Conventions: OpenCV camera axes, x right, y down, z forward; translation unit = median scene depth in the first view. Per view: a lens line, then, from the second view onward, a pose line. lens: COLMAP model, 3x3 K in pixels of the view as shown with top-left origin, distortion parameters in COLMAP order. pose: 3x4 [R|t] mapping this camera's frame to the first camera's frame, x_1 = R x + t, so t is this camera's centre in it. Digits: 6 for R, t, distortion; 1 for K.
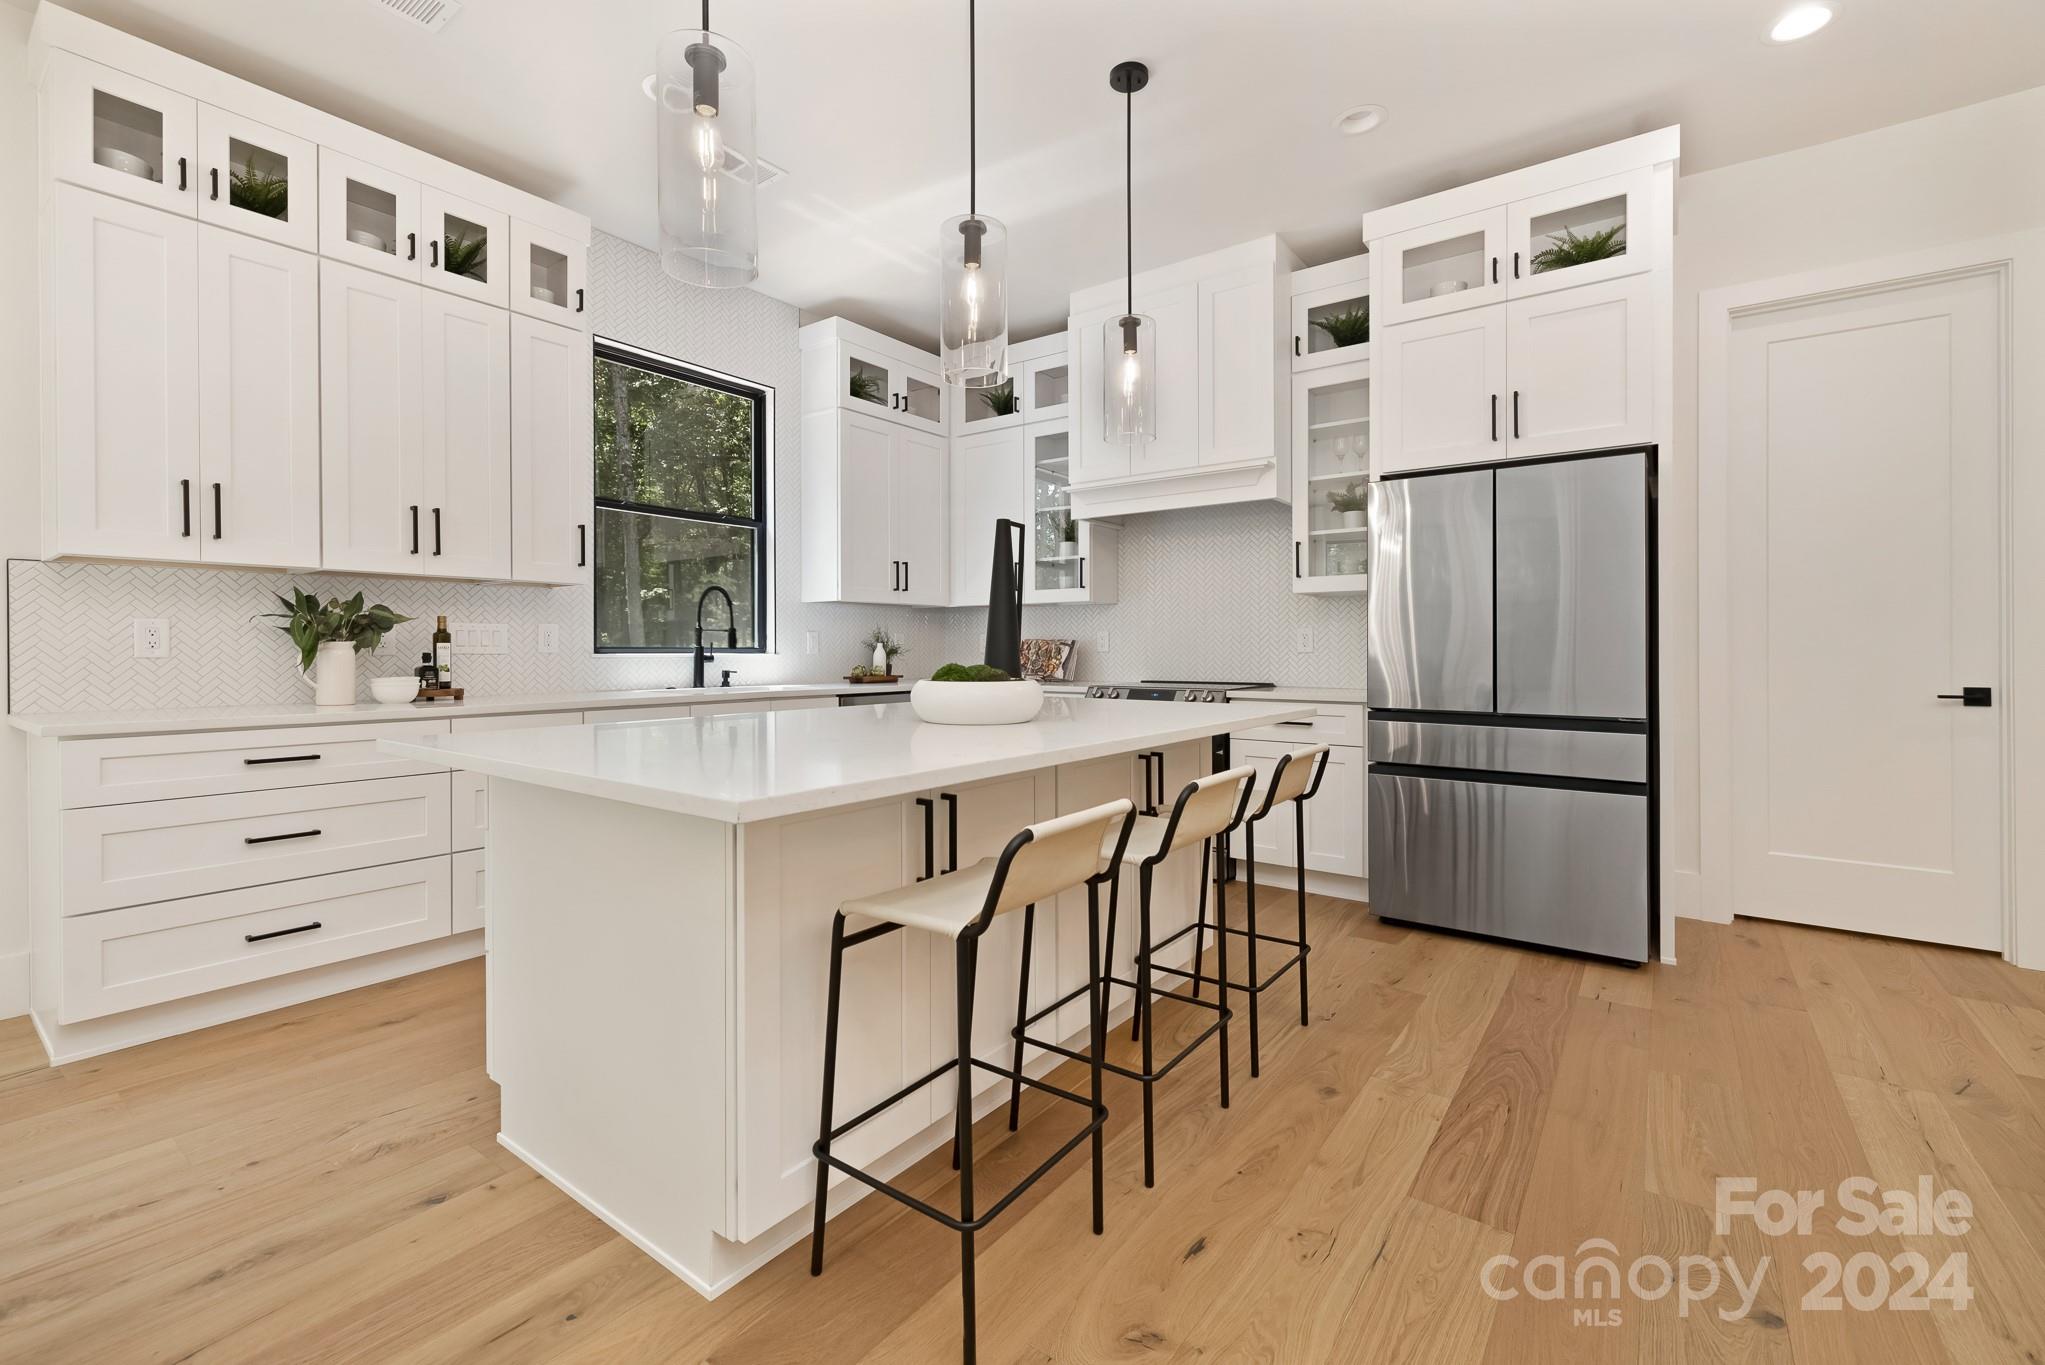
lens RADIAL K [[873.8, 0, 1013.9], [0, 873.8, 670.1], [0, 0, 1]] dist [-0.003583, -0.000424]
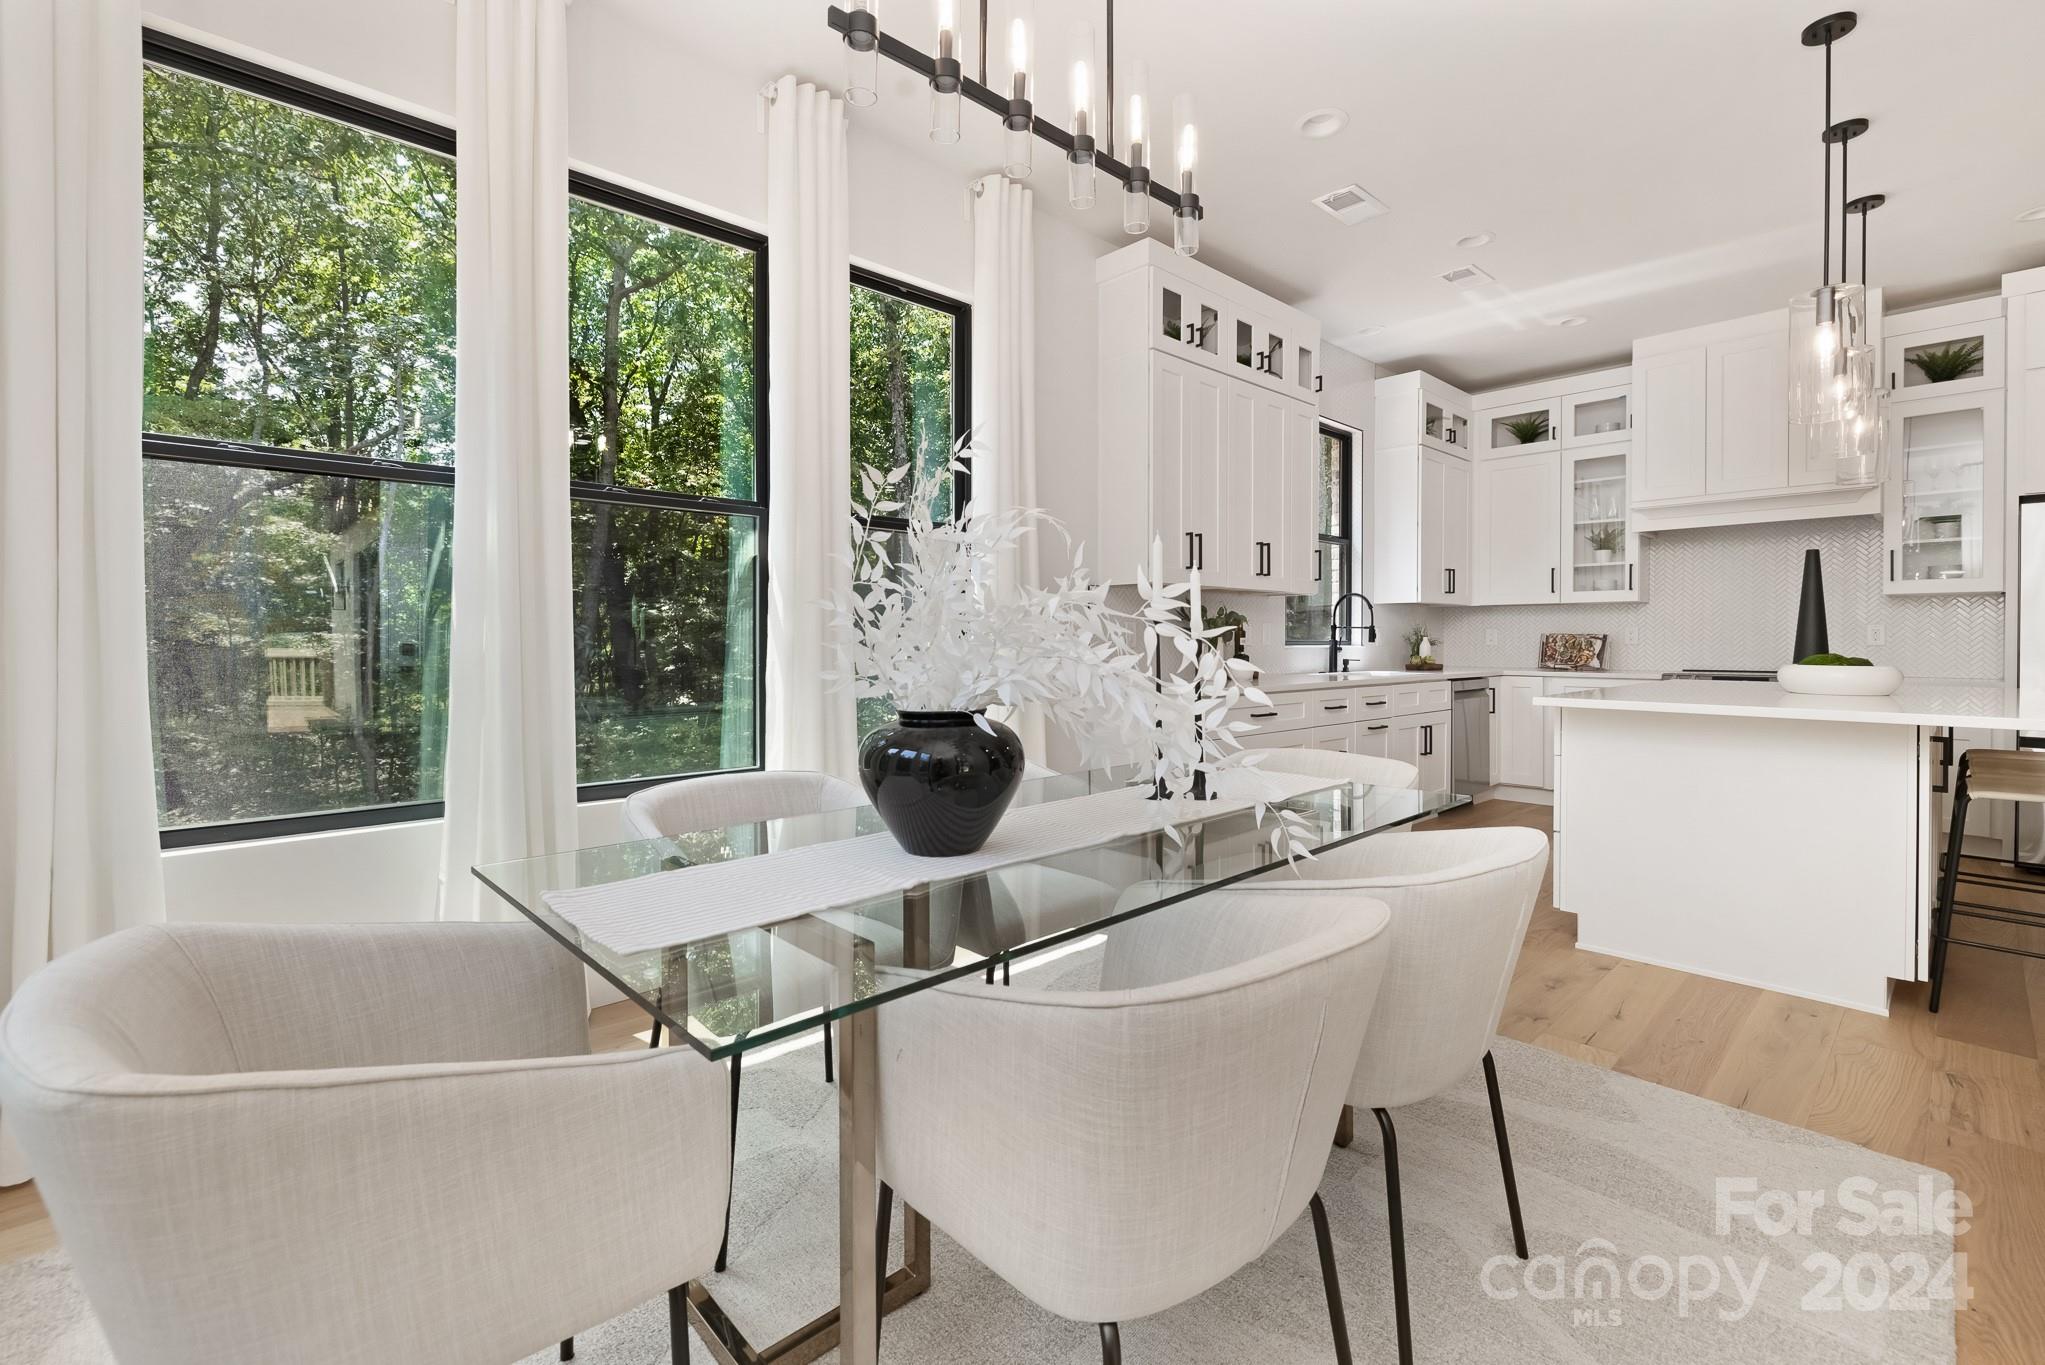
lens RADIAL K [[873.8, 0, 1026.4], [0, 873.8, 663.7], [0, 0, 1]] dist [-0.003583, -0.000424]
pose [[0.981664, 0.006644, -0.190505, -0.539701], [-0.006350, 0.999978, 0.002152, 0.007748], [0.190515, -0.000903, 0.981684, -0.326609]]
